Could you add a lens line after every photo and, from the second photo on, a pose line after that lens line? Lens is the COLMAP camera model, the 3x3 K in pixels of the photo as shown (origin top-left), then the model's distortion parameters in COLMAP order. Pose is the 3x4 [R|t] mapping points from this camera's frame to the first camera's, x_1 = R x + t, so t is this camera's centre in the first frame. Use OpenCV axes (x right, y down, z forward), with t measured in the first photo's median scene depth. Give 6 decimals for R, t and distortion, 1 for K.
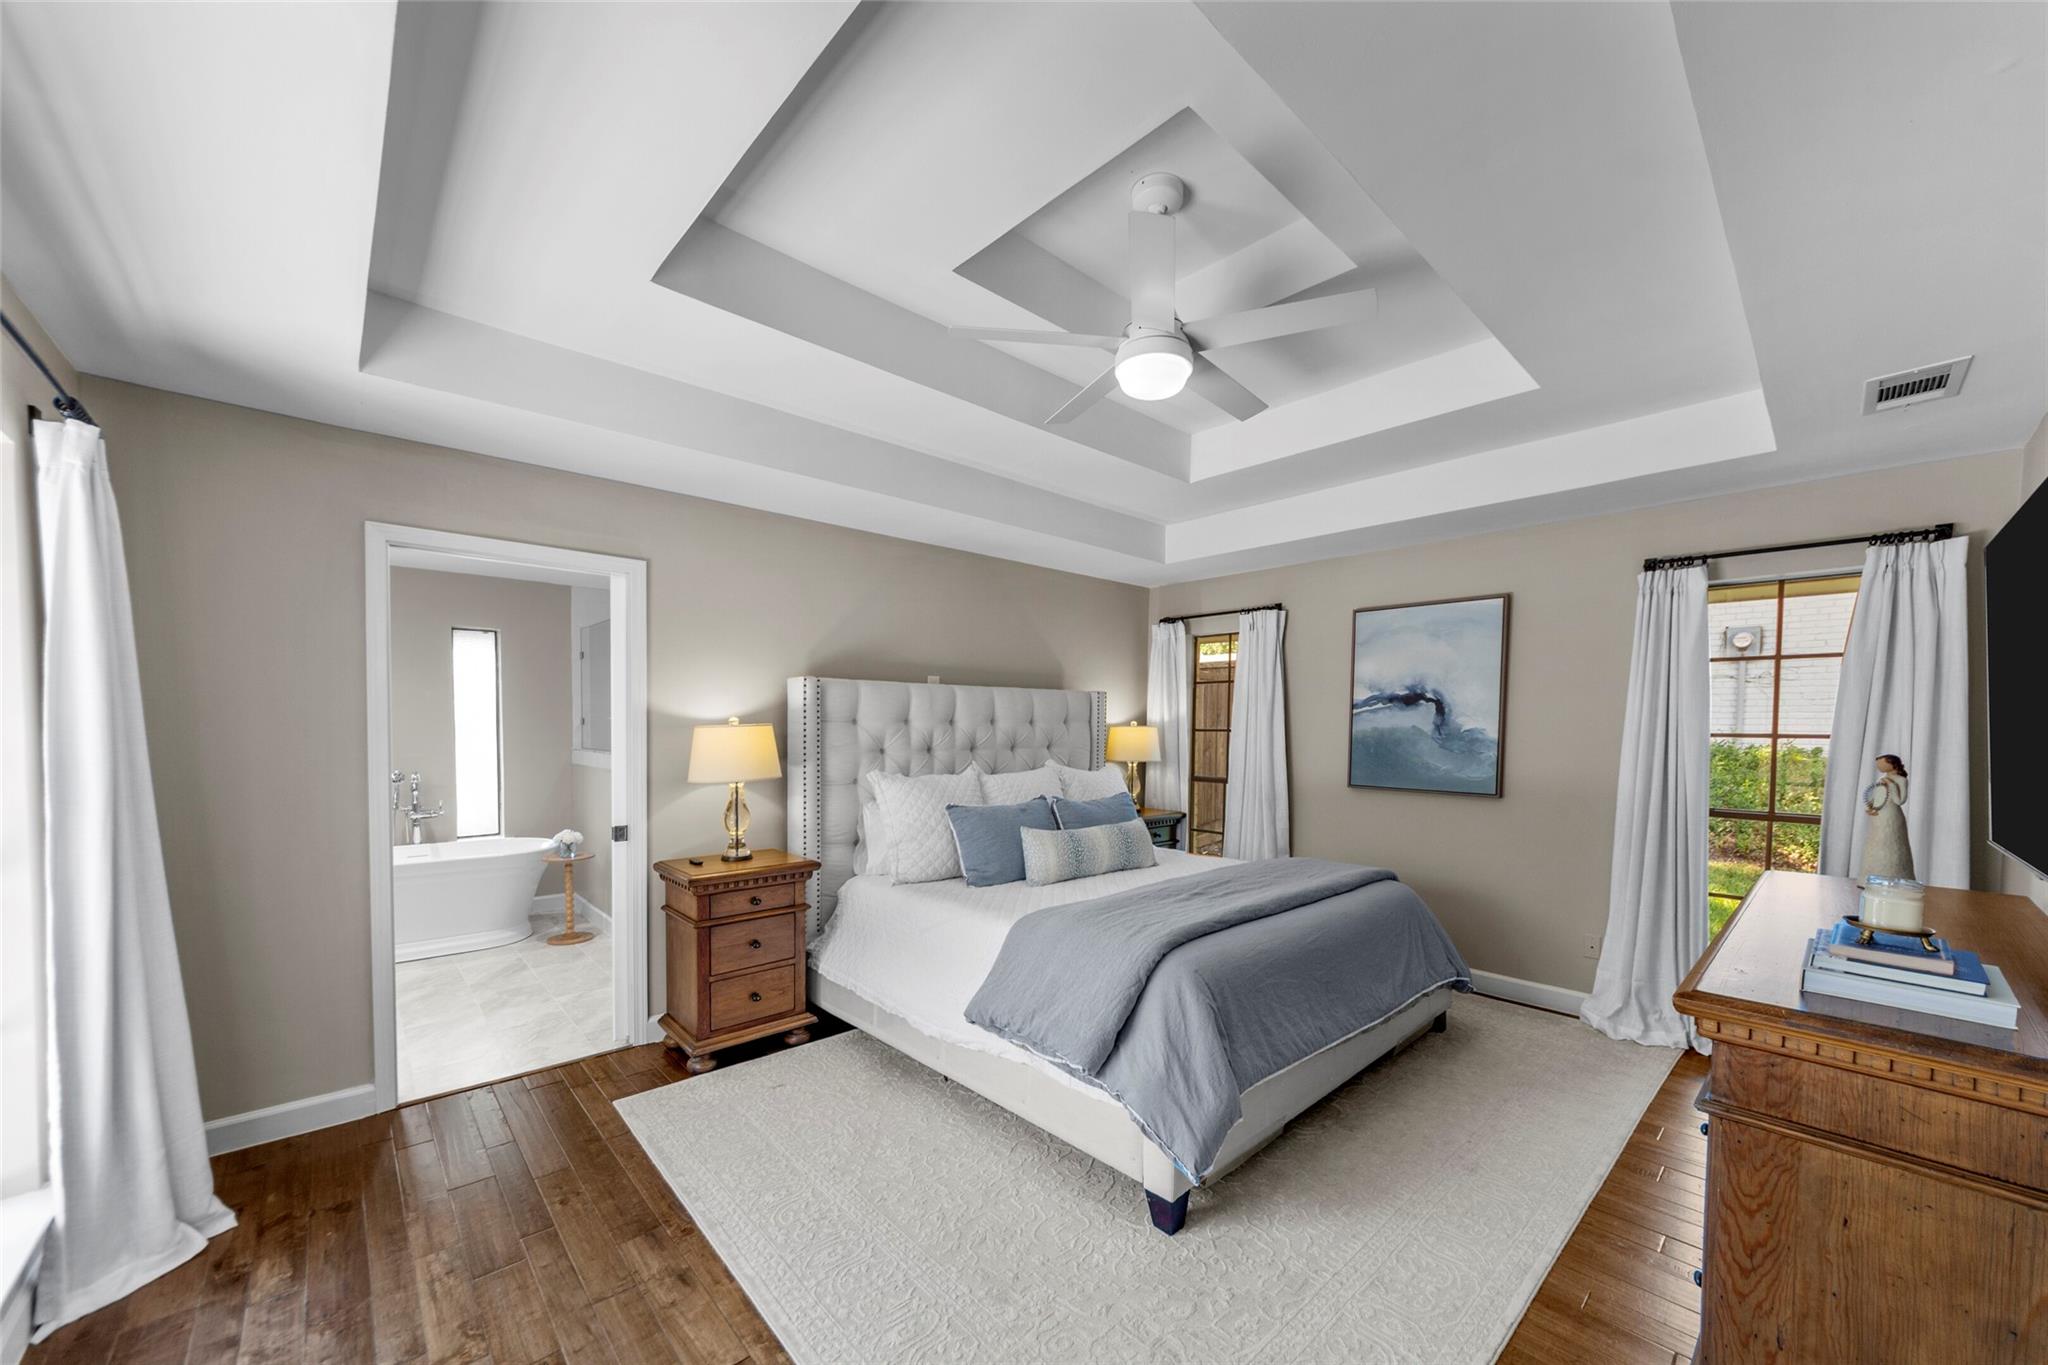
lens RADIAL K [[753.8, 0, 1025.6], [0, 753.8, 743.4], [0, 0, 1]] dist [-0.000344, -0.000011]
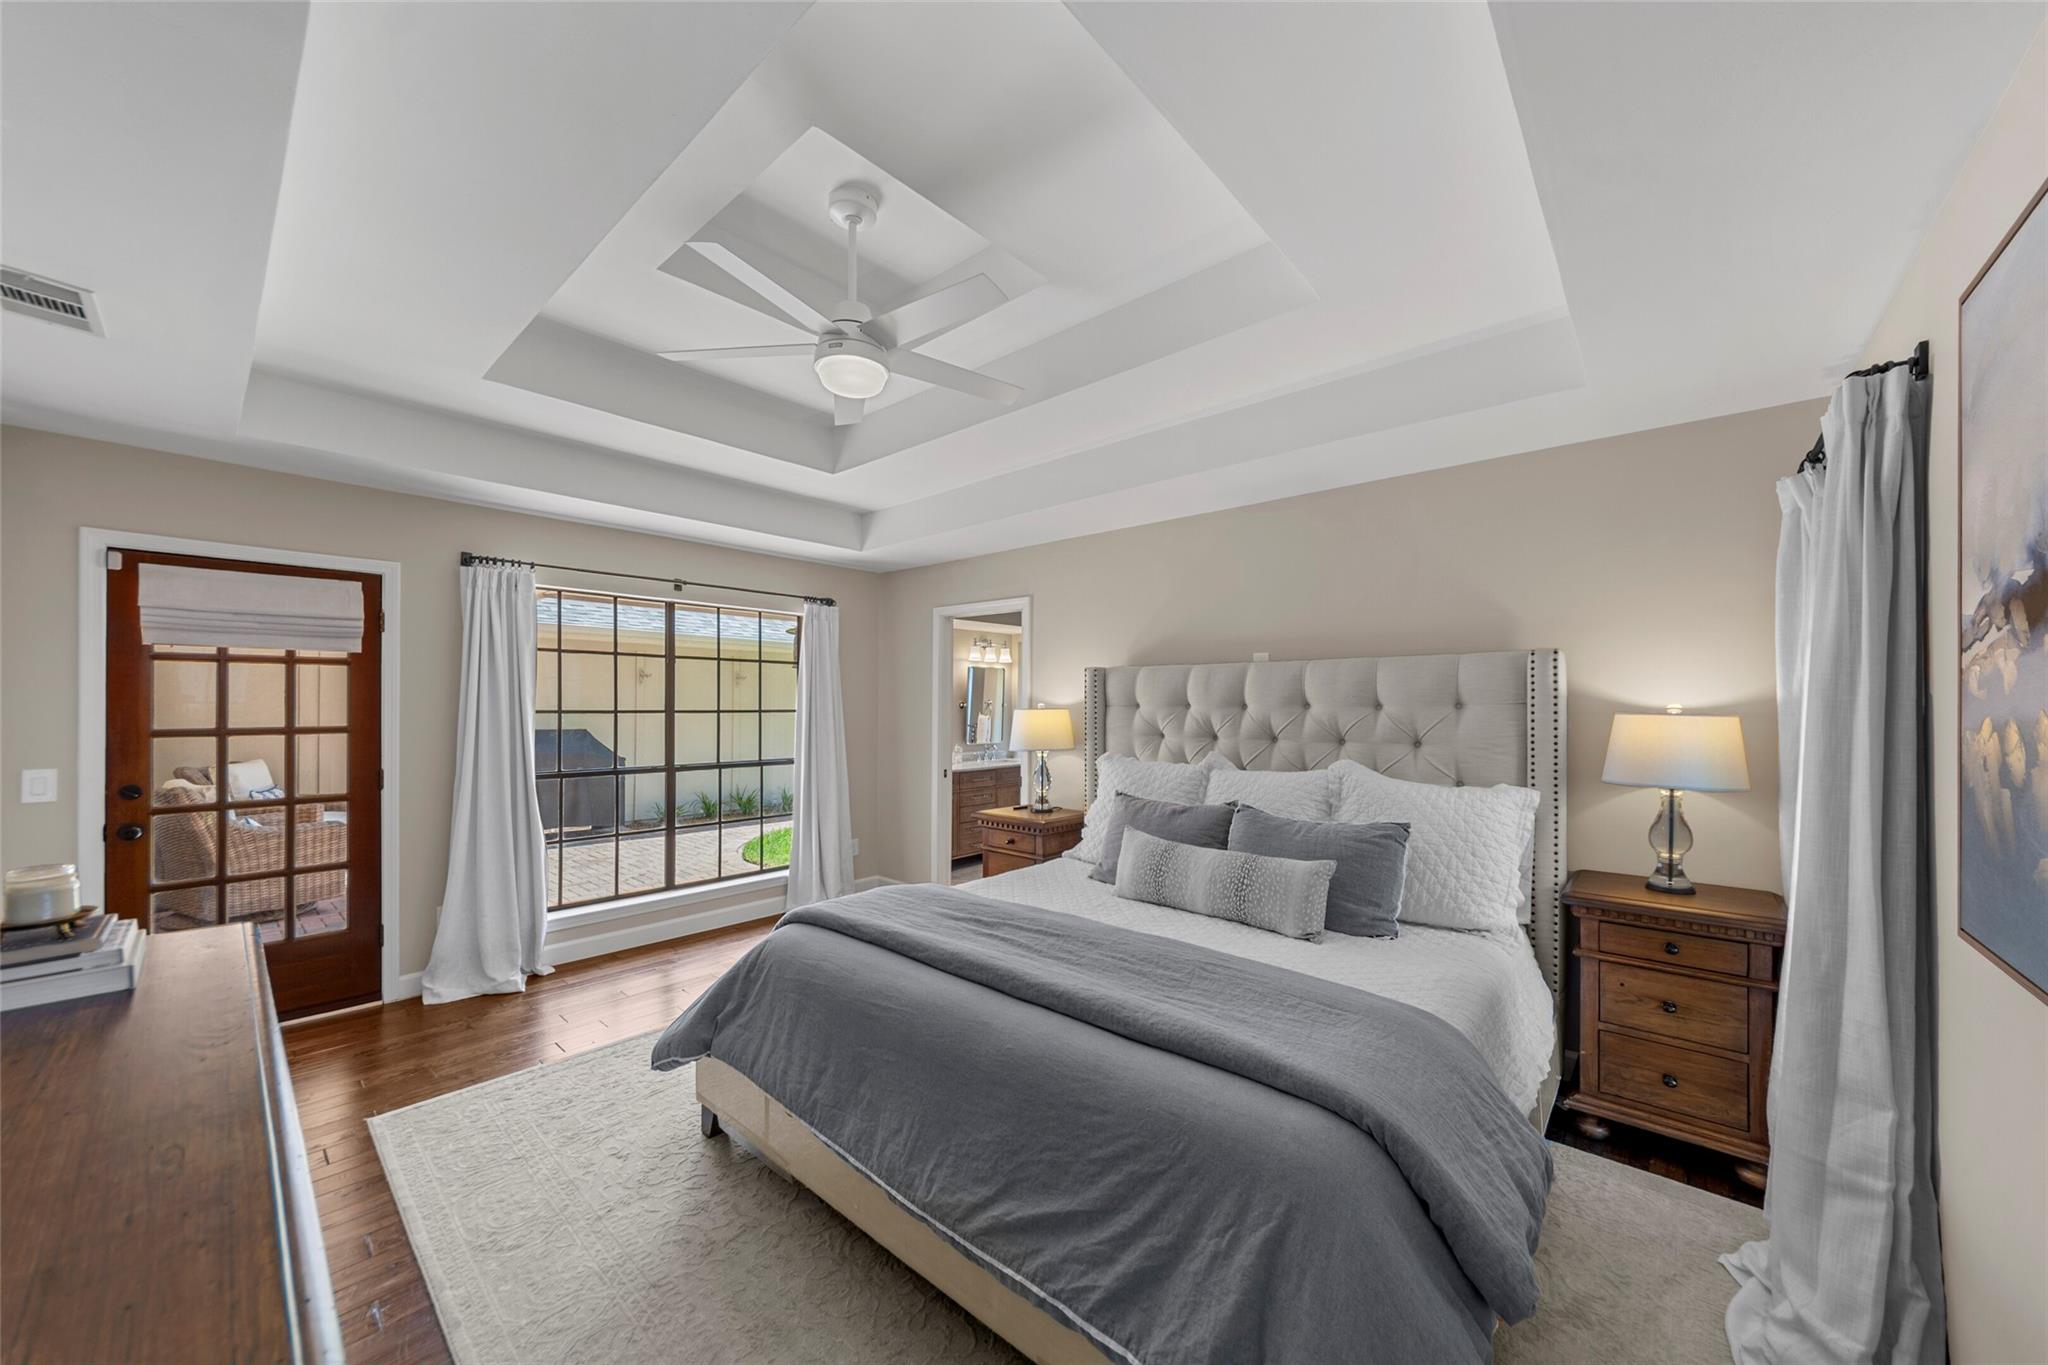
lens RADIAL K [[735.1, 0, 1034.1], [0, 735.1, 701.8], [0, 0, 1]] dist [-0.000298, -0.000029]
pose [[0.104991, -0.008990, -0.994433, 0.472687], [-0.032740, 0.999386, -0.012492, -0.009773], [0.993934, 0.033869, 0.104632, 0.459302]]
